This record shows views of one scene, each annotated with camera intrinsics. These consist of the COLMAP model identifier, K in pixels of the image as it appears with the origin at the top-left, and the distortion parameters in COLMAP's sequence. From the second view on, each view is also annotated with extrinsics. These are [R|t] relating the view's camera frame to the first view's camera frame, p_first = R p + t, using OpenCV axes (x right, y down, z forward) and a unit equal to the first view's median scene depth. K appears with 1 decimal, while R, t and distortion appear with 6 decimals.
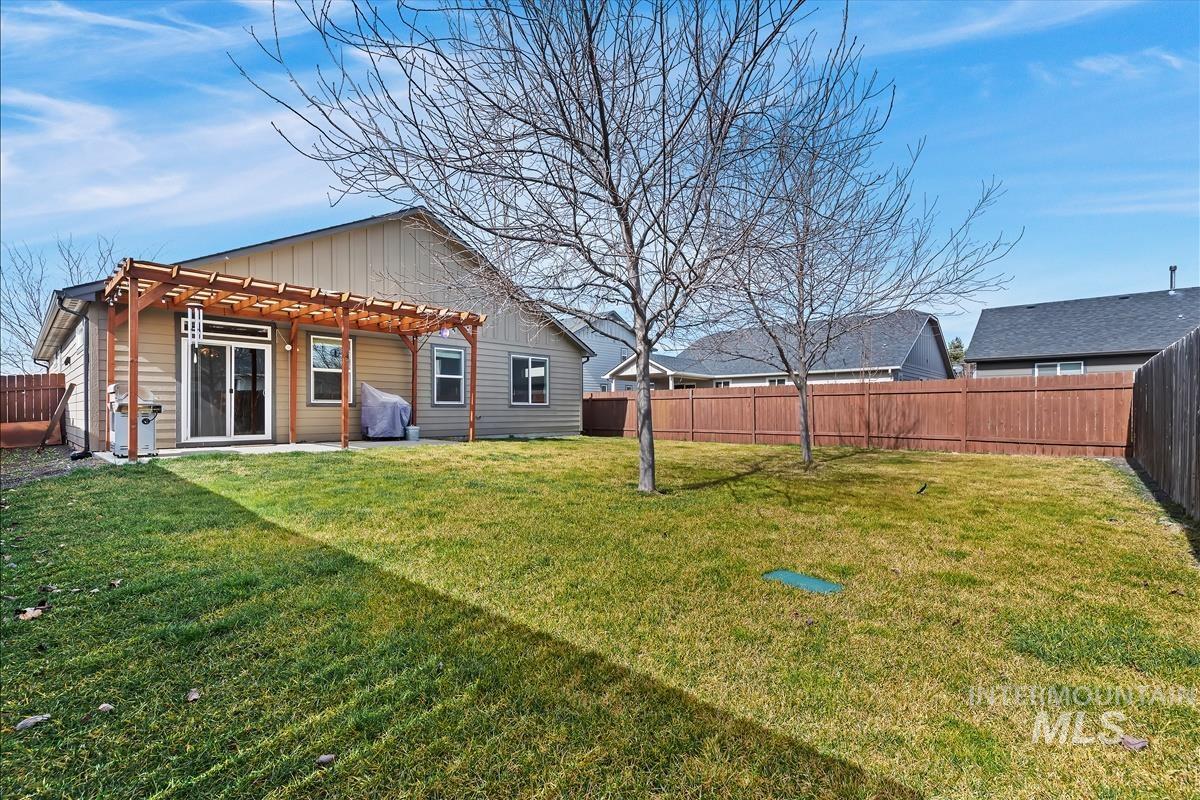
lens RADIAL K [[522.7, 0, 603.9], [0, 522.7, 411.8], [0, 0, 1]] dist [0.003902, -0.000464]
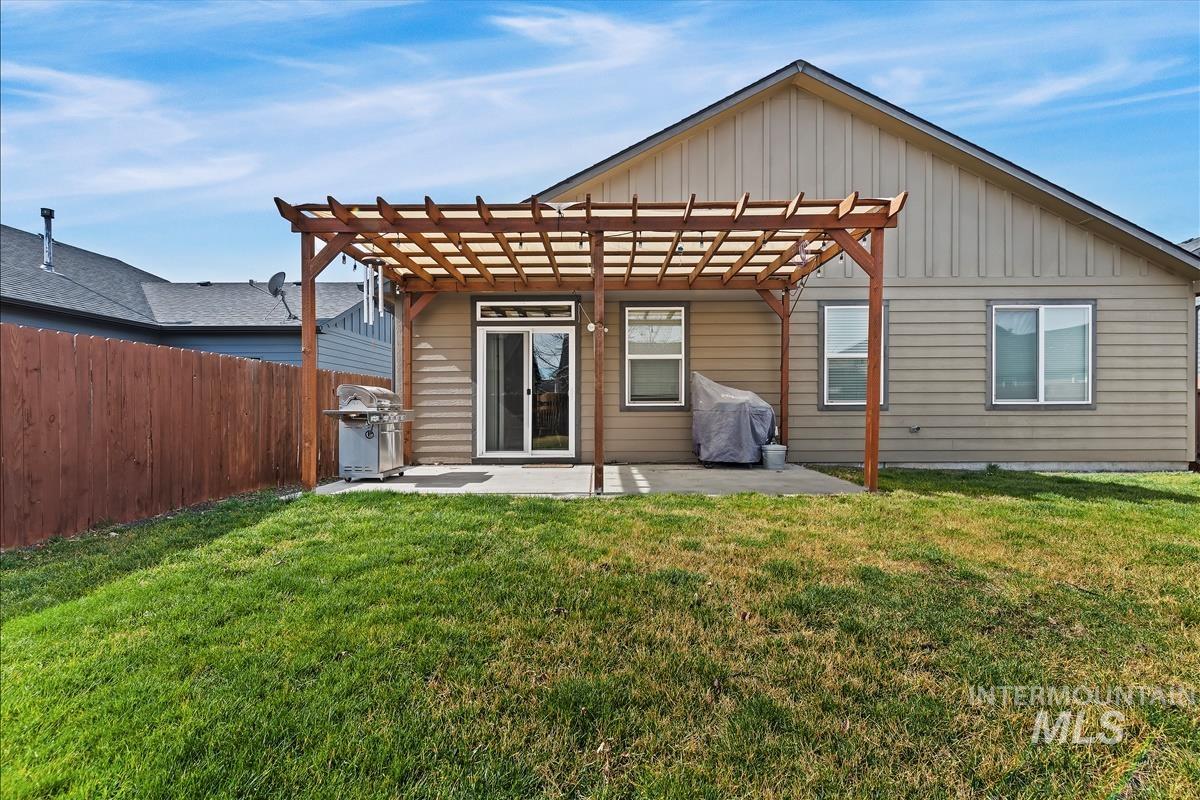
lens RADIAL K [[522.7, 0, 600.0], [0, 522.7, 414.5], [0, 0, 1]] dist [0.003902, -0.000464]
pose [[0.666529, 0.002451, -0.745475, -0.066135], [0.001251, 0.999990, 0.004406, -0.008530], [0.745478, -0.003869, 0.666519, 0.477777]]
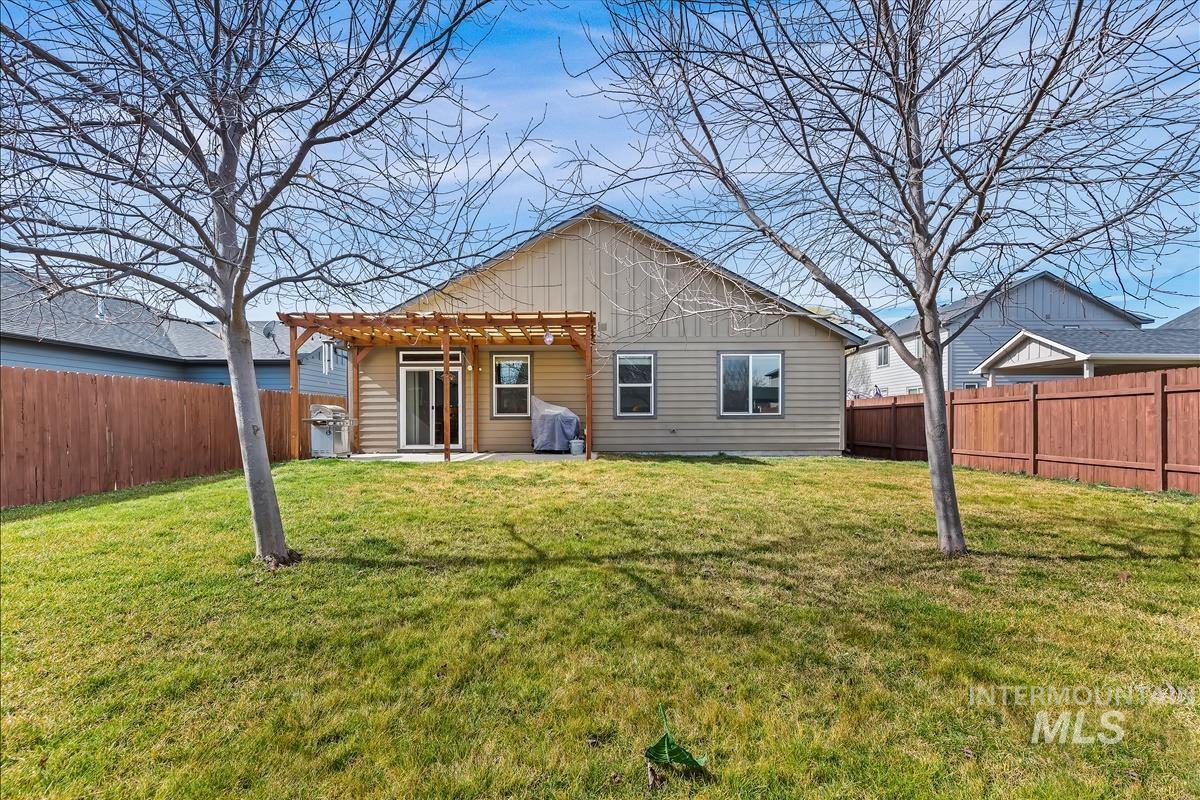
lens RADIAL K [[522.7, 0, 594.9], [0, 522.7, 426.9], [0, 0, 1]] dist [0.003902, -0.000464]
pose [[0.680510, 0.003008, -0.732733, 0.359183], [0.002699, 0.999975, 0.006611, -0.002018], [0.732734, -0.006477, 0.680484, 0.376554]]
